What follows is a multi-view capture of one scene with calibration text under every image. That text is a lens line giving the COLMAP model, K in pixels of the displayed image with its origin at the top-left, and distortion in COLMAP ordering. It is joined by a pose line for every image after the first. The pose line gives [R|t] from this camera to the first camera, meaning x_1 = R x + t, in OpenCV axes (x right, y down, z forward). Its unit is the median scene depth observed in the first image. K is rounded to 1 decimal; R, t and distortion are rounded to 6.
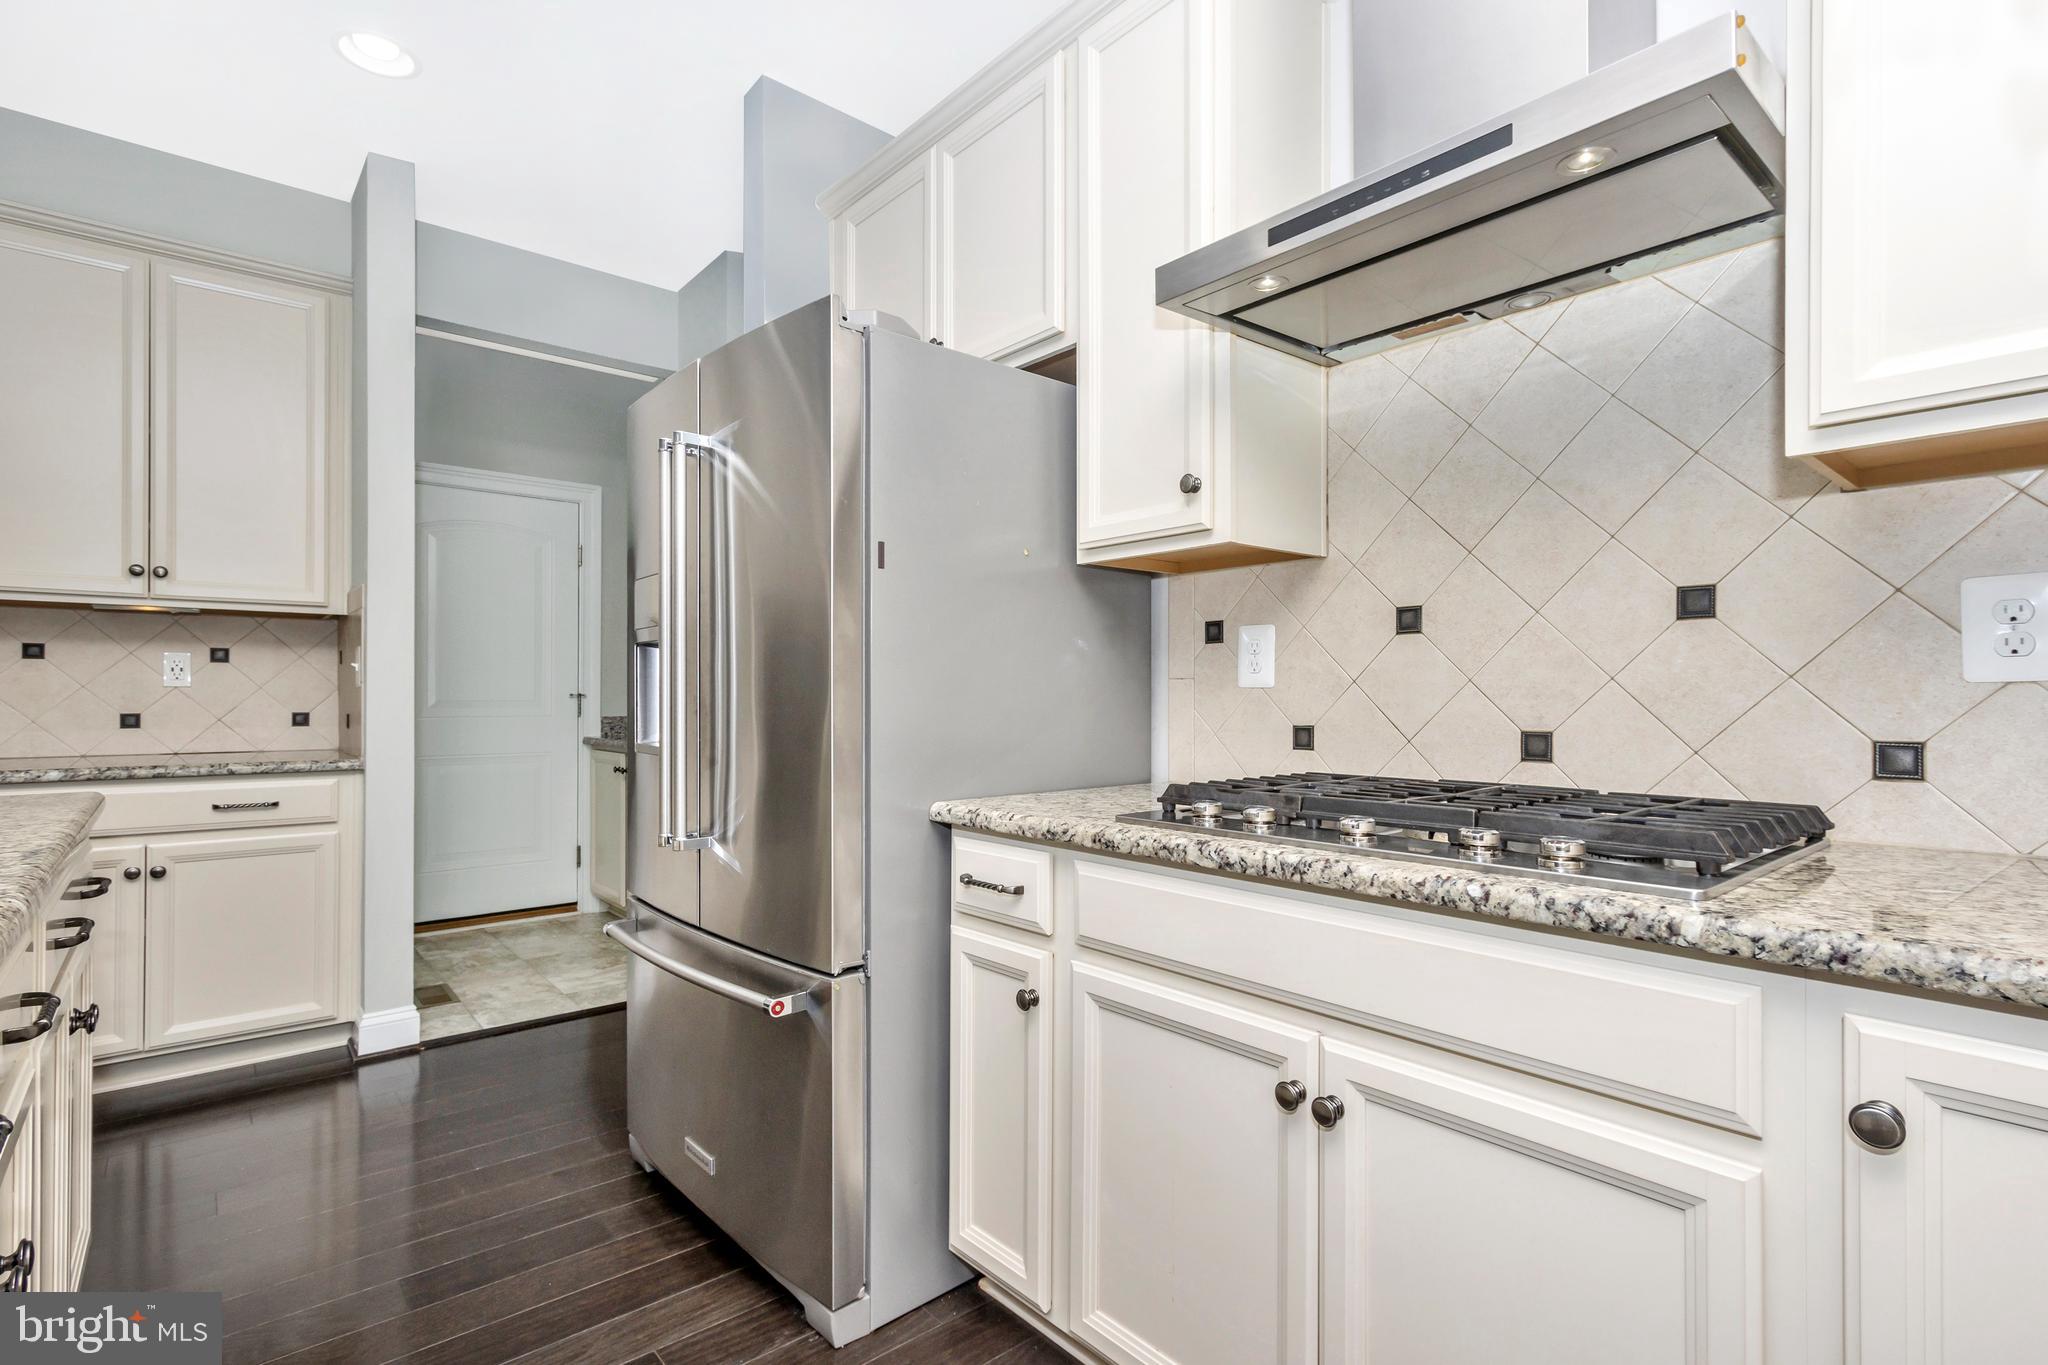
lens RADIAL K [[967.8, 0, 1025.0], [0, 967.8, 666.3], [0, 0, 1]] dist [0.010195, -0.000272]
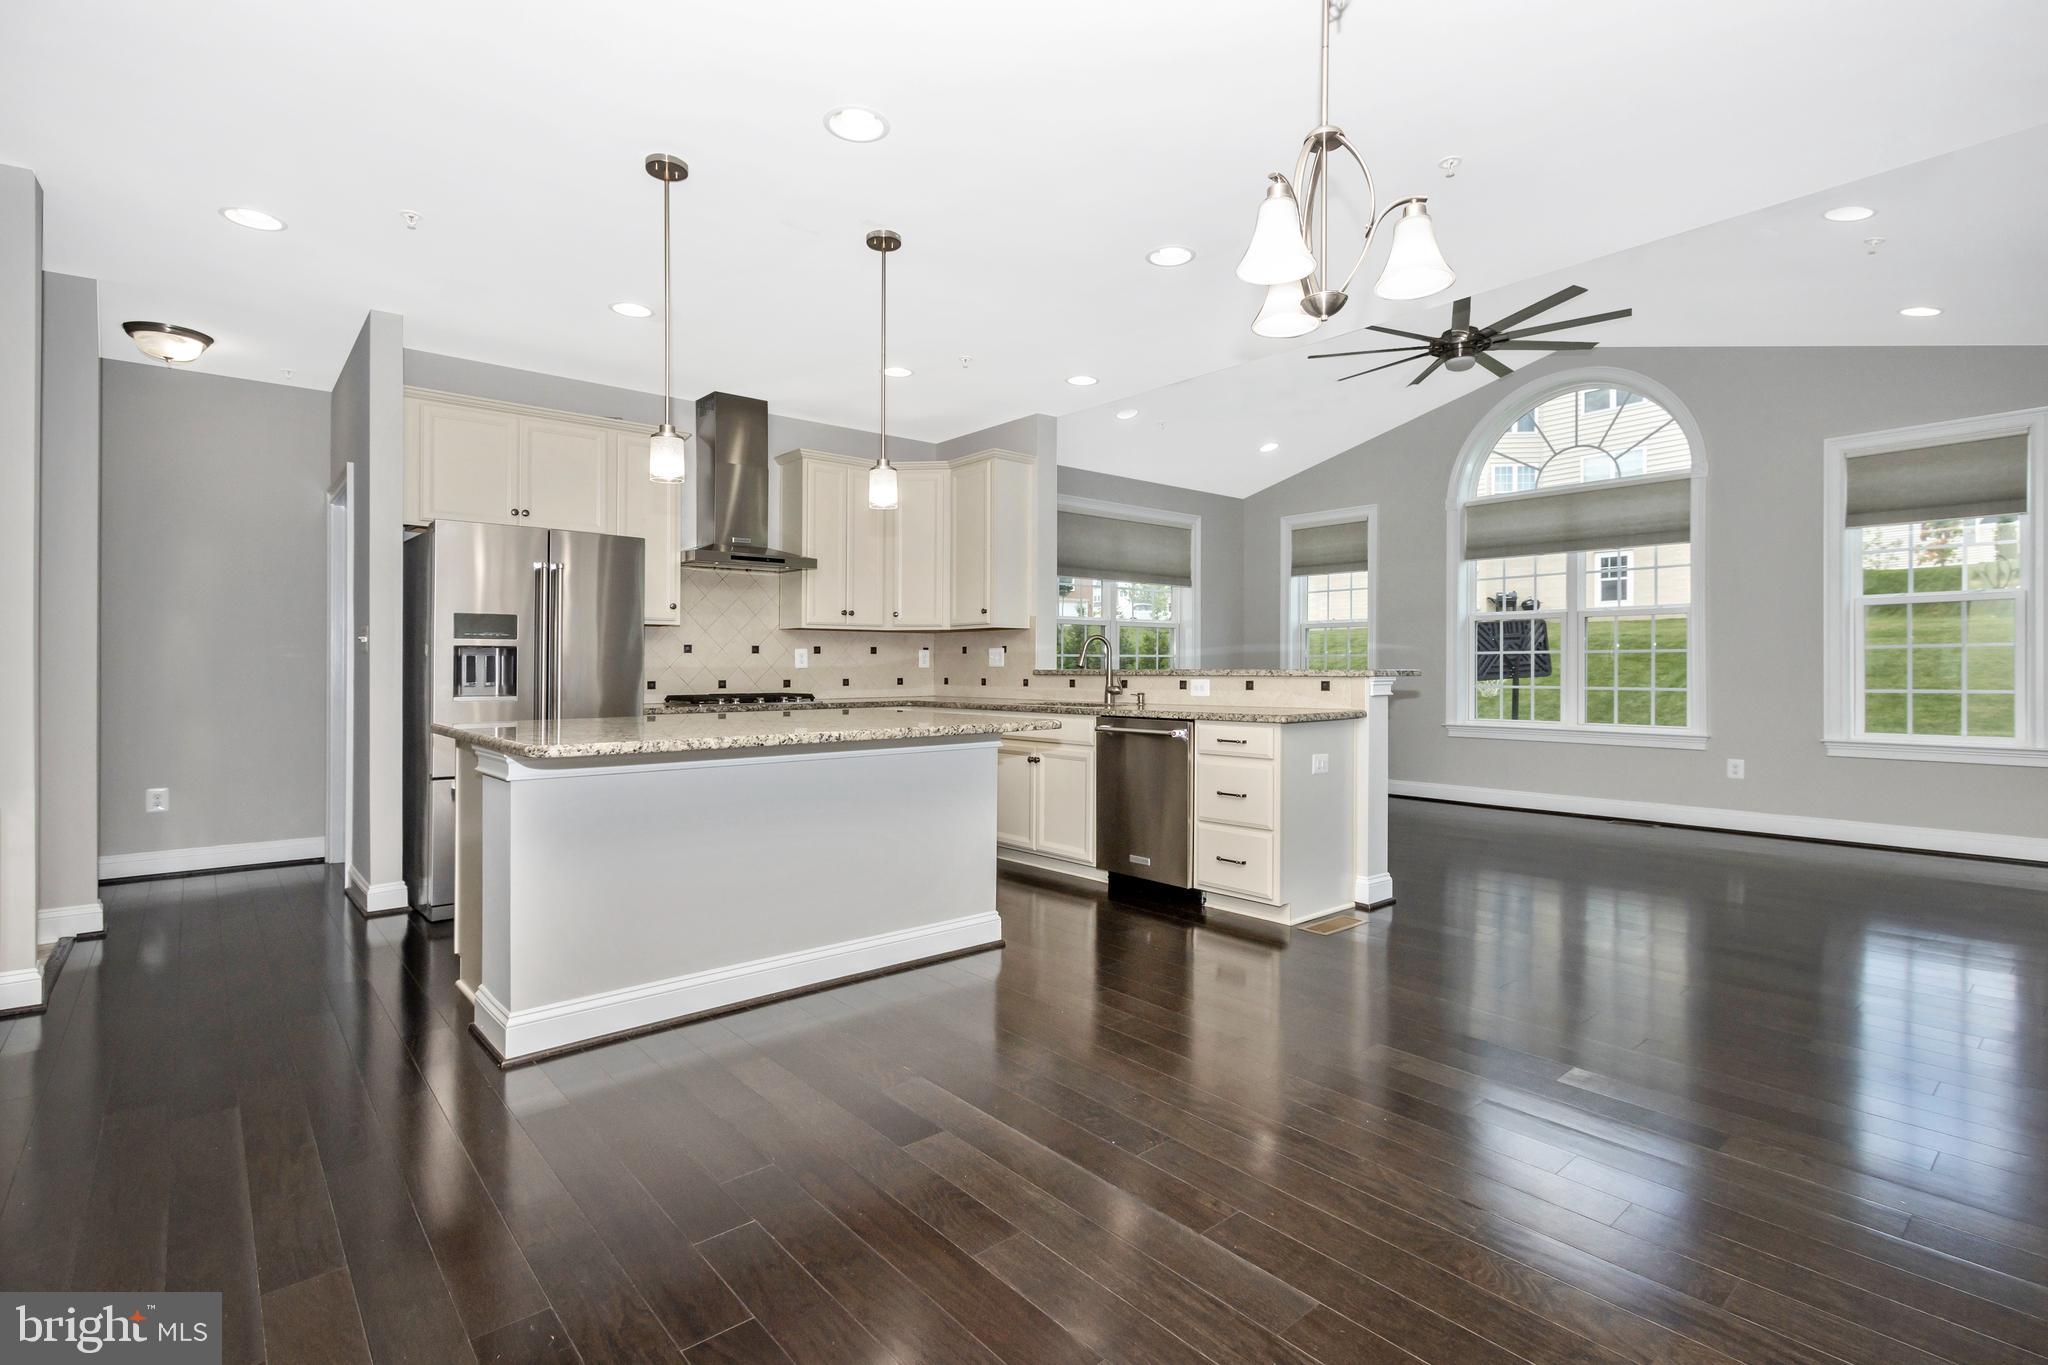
lens RADIAL K [[967.8, 0, 1025.0], [0, 967.8, 666.3], [0, 0, 1]] dist [0.010195, -0.000272]
pose [[-0.000860, 0.002553, 0.999996, -2.762878], [-0.023880, 0.999712, -0.002573, -0.004265], [-0.999714, -0.023882, -0.000799, -0.150721]]
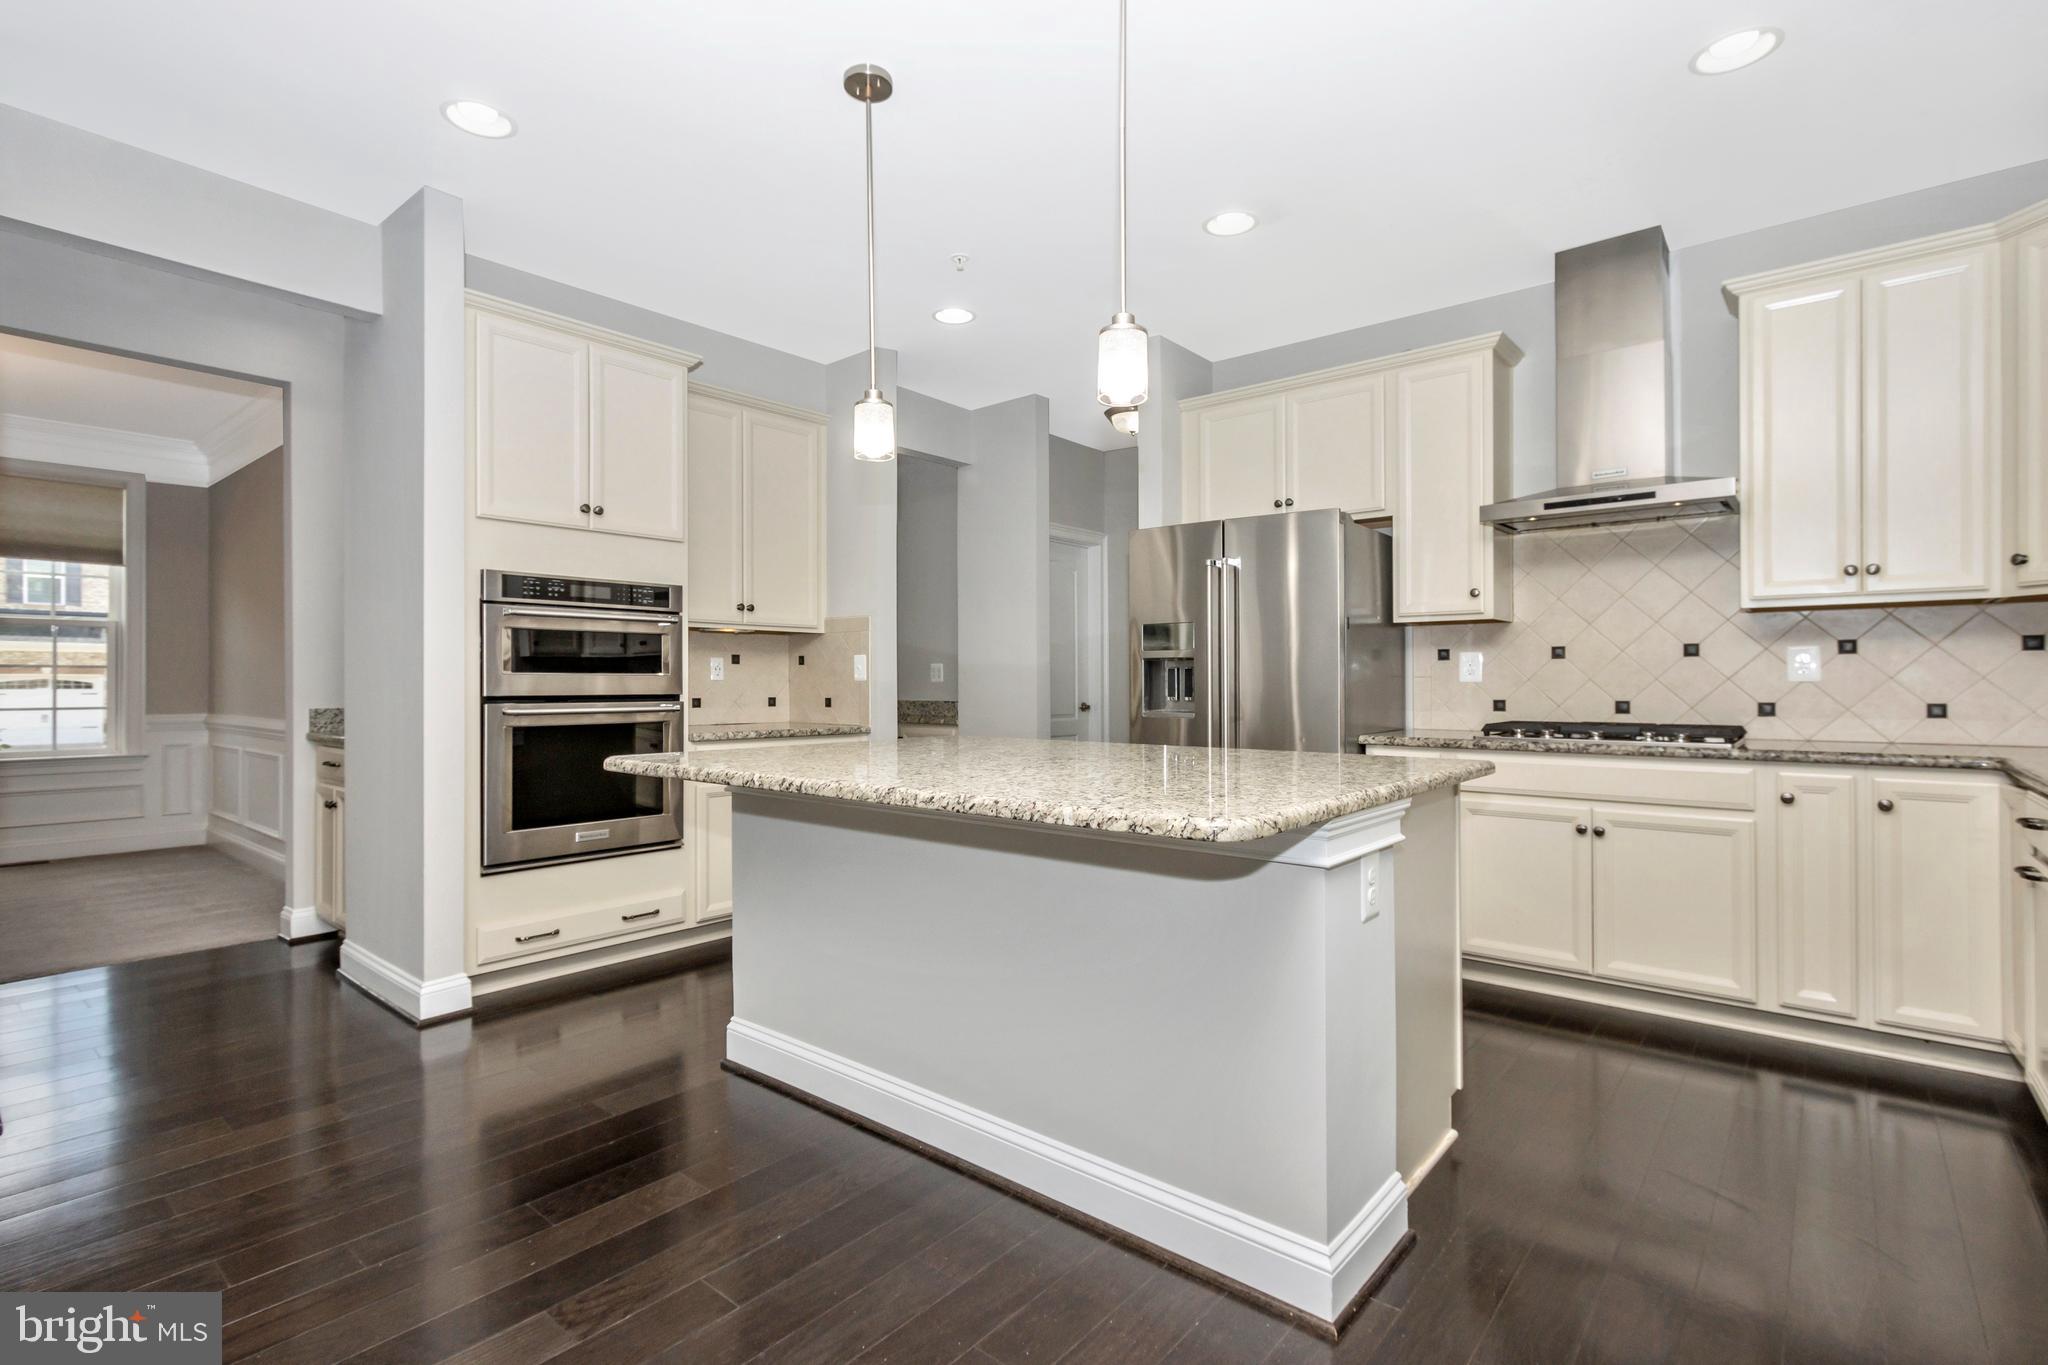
lens RADIAL K [[963.2, 0, 1002.8], [0, 963.2, 686.0], [0, 0, 1]] dist [0.013997, -0.000361]
pose [[0.987943, -0.000588, 0.154818, -1.127449], [-0.004105, 0.999542, 0.029992, -0.029029], [-0.154765, -0.030266, 0.987488, -0.933980]]
